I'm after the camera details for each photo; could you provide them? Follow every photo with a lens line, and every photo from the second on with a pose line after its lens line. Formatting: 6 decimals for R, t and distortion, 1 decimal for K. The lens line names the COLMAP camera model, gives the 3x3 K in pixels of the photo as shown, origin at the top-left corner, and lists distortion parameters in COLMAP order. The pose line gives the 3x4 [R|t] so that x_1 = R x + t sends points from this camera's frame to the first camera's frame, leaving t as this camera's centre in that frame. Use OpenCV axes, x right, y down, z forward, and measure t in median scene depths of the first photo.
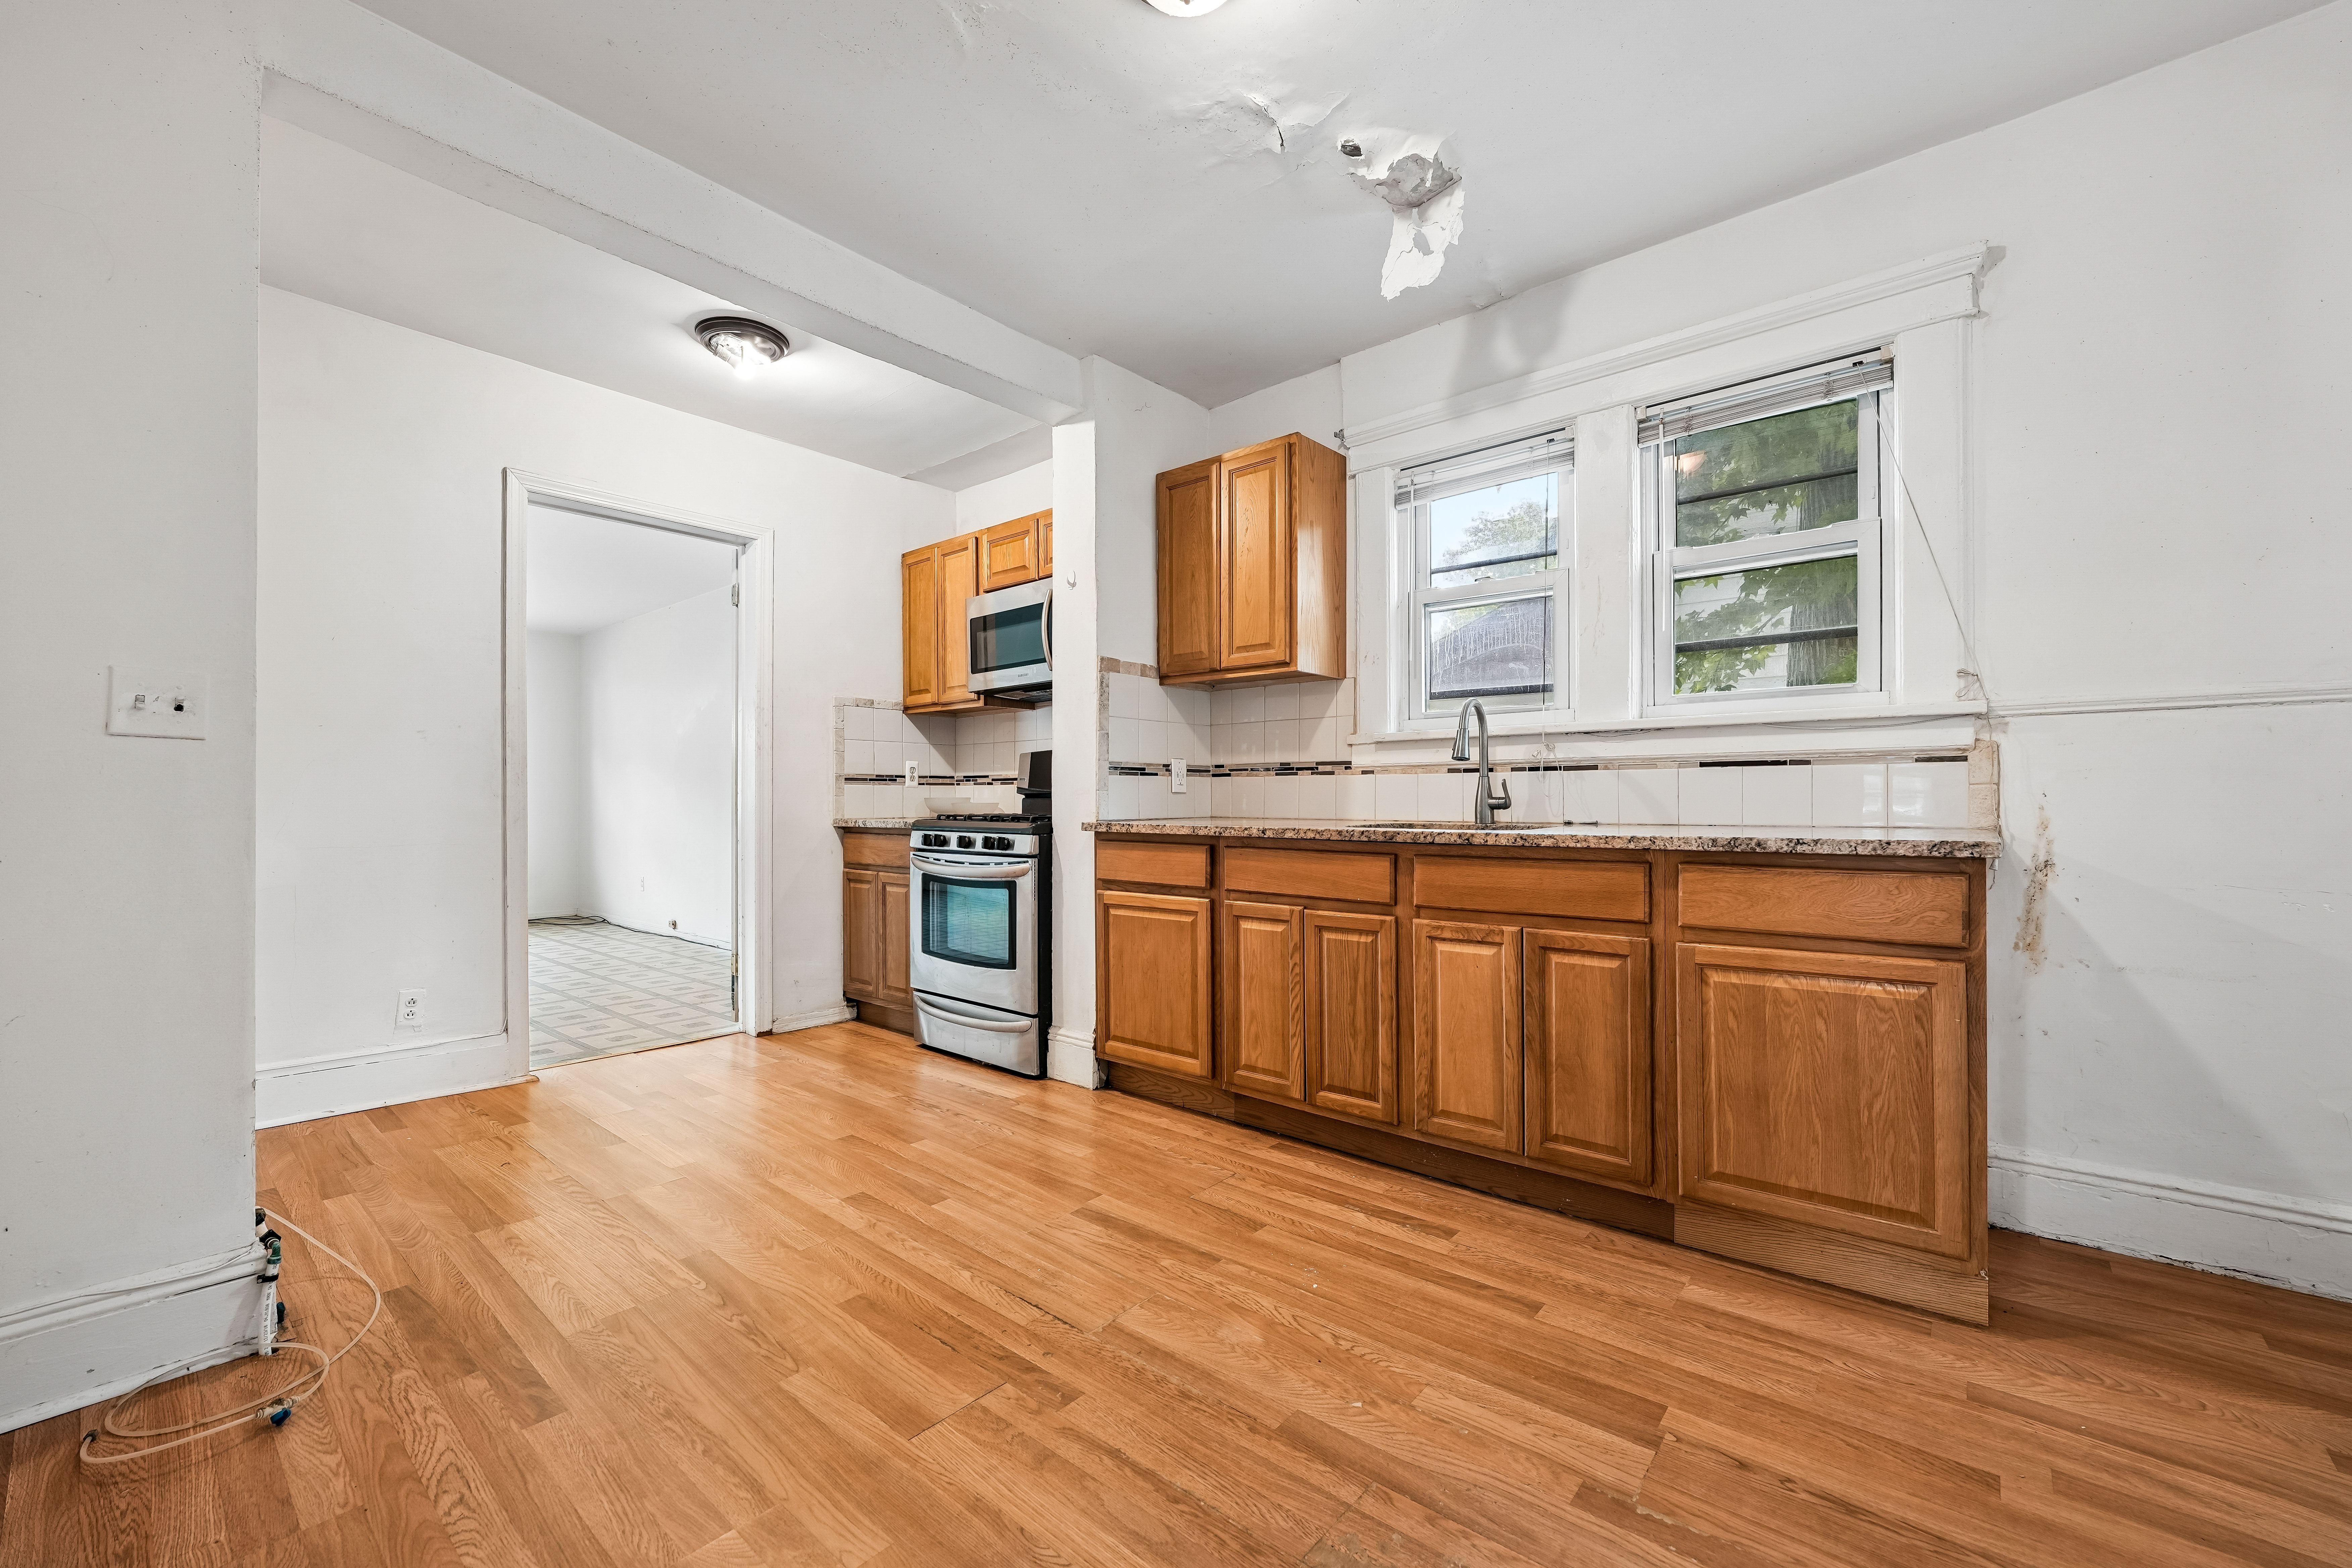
lens RADIAL K [[958.9, 0, 1174.9], [0, 958.9, 795.4], [0, 0, 1]] dist [-0.012159, -0.000104]
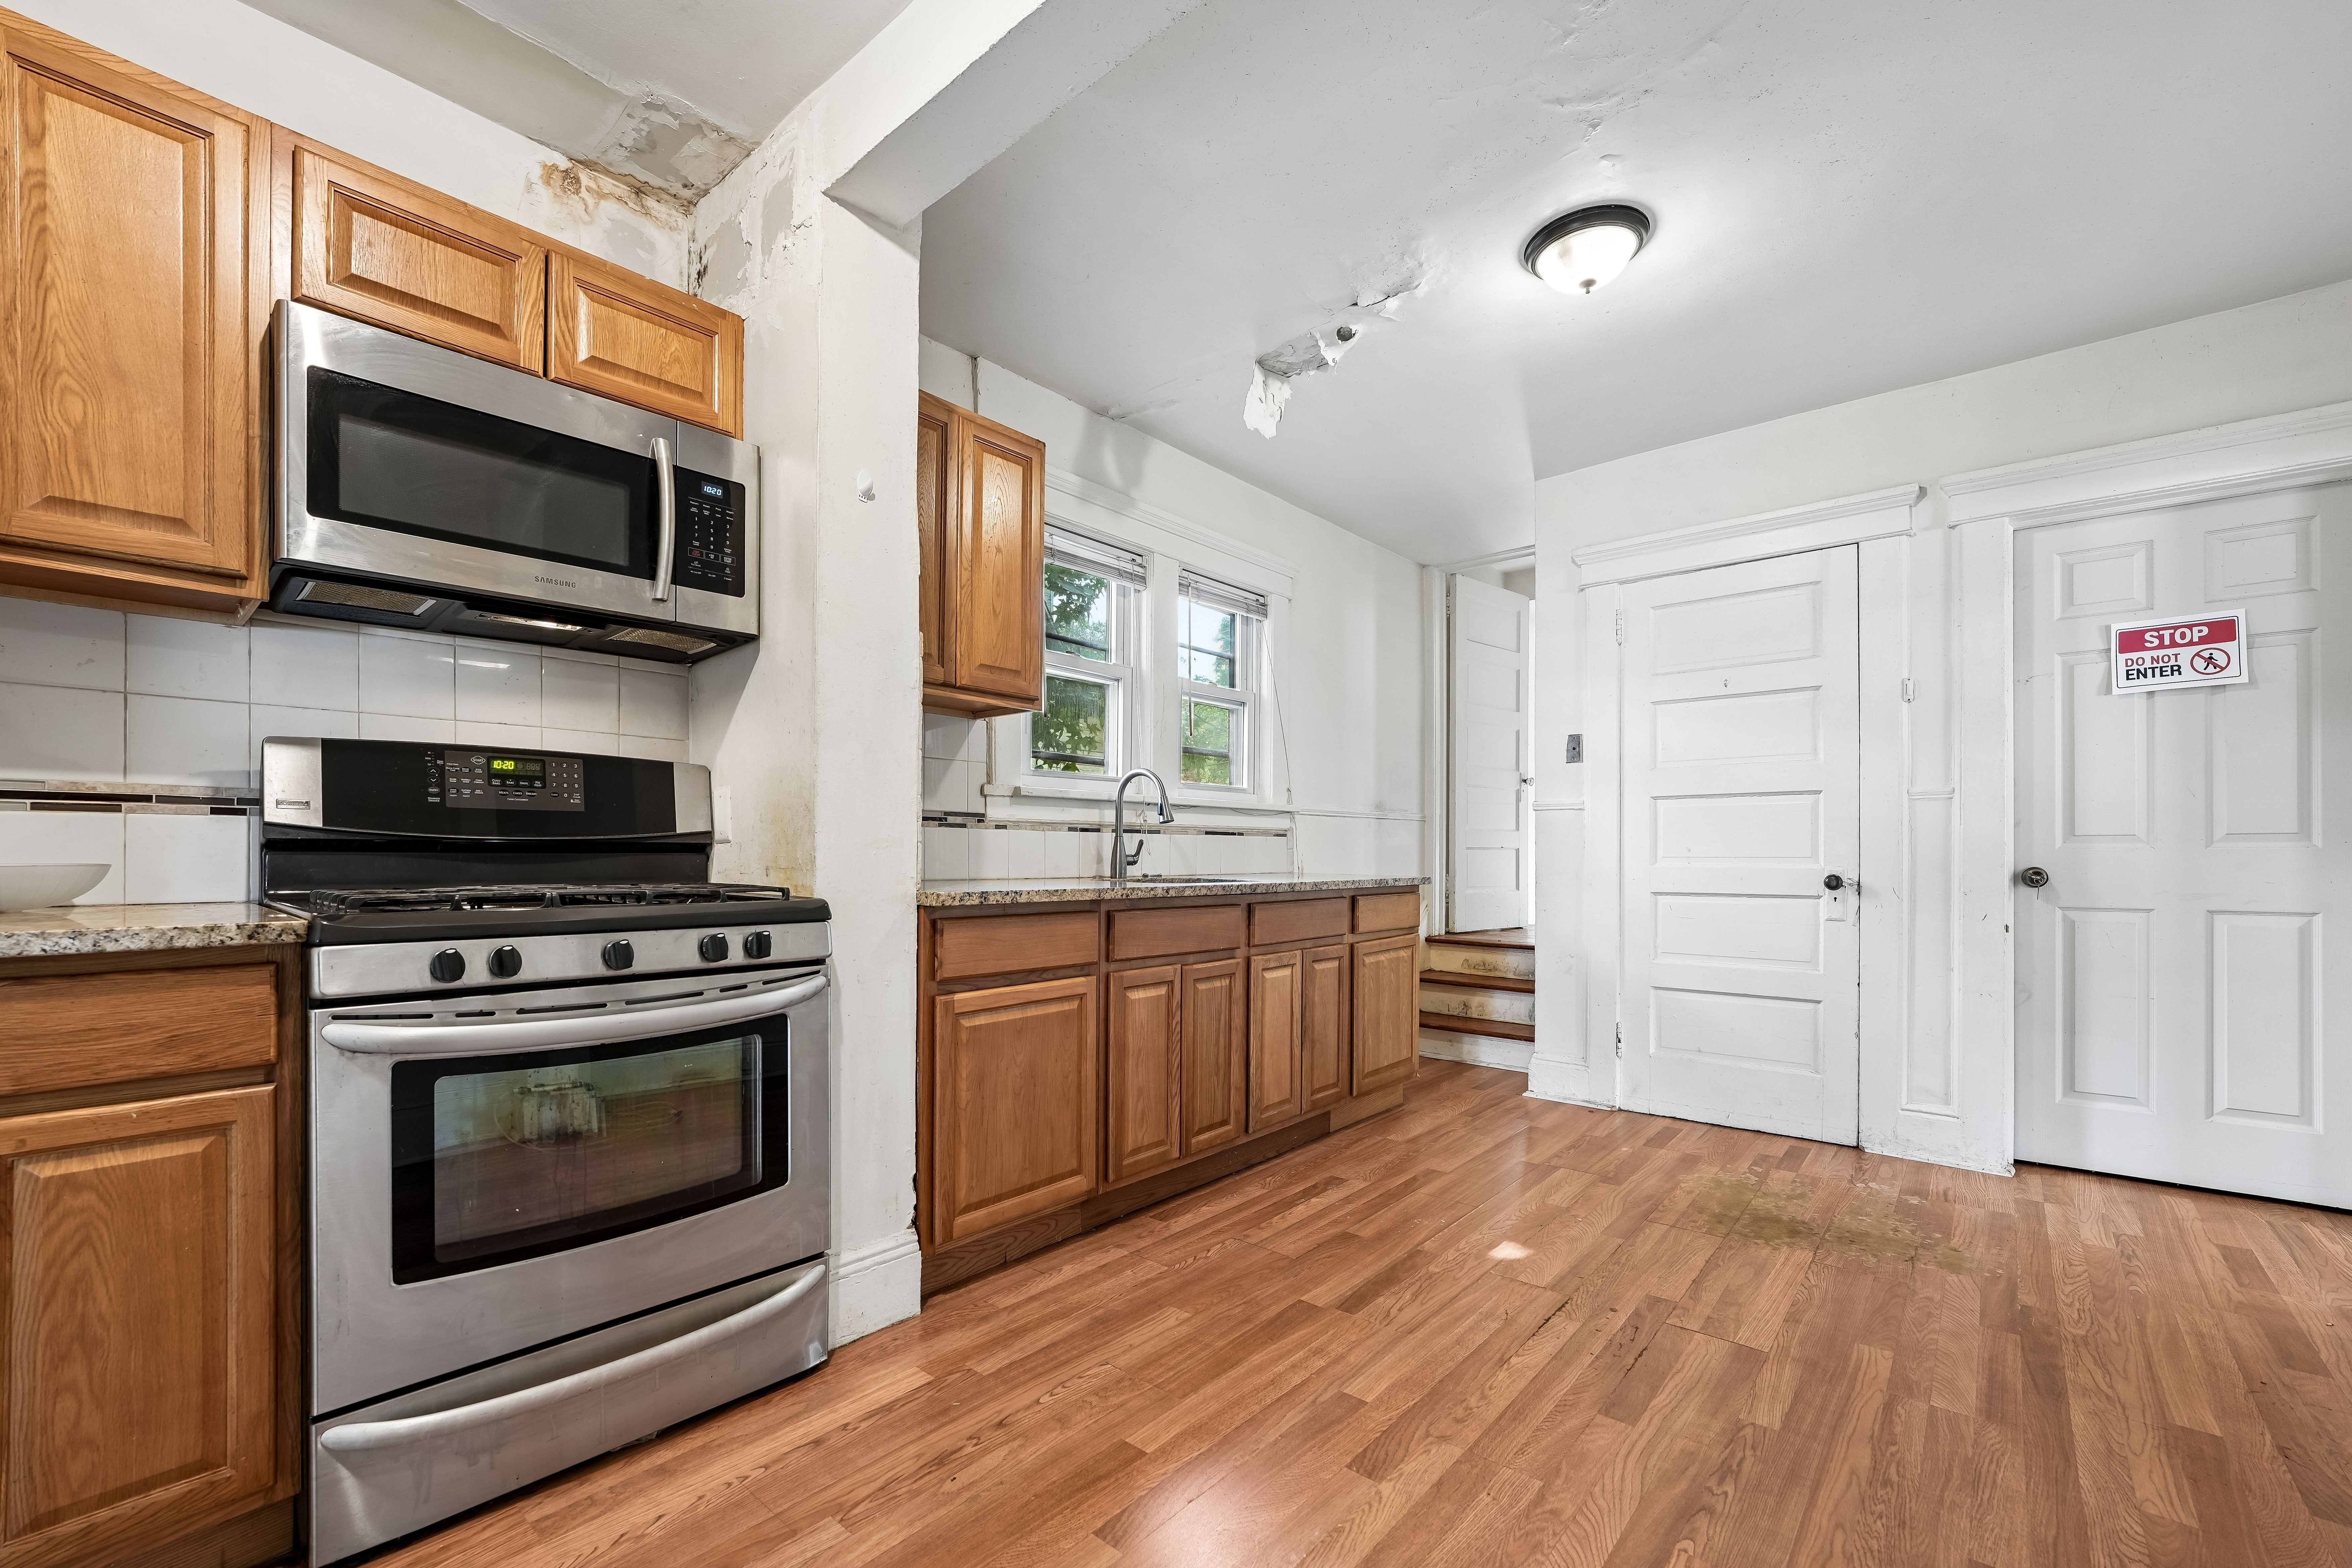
lens RADIAL K [[968.9, 0, 1175.0], [0, 968.9, 850.8], [0, 0, 1]] dist [-0.015689, 0.000223]
pose [[-0.004929, 0.005917, 0.999970, -0.888318], [-0.006400, 0.999962, -0.005948, 0.003977], [-0.999967, -0.006429, -0.004890, 1.019346]]
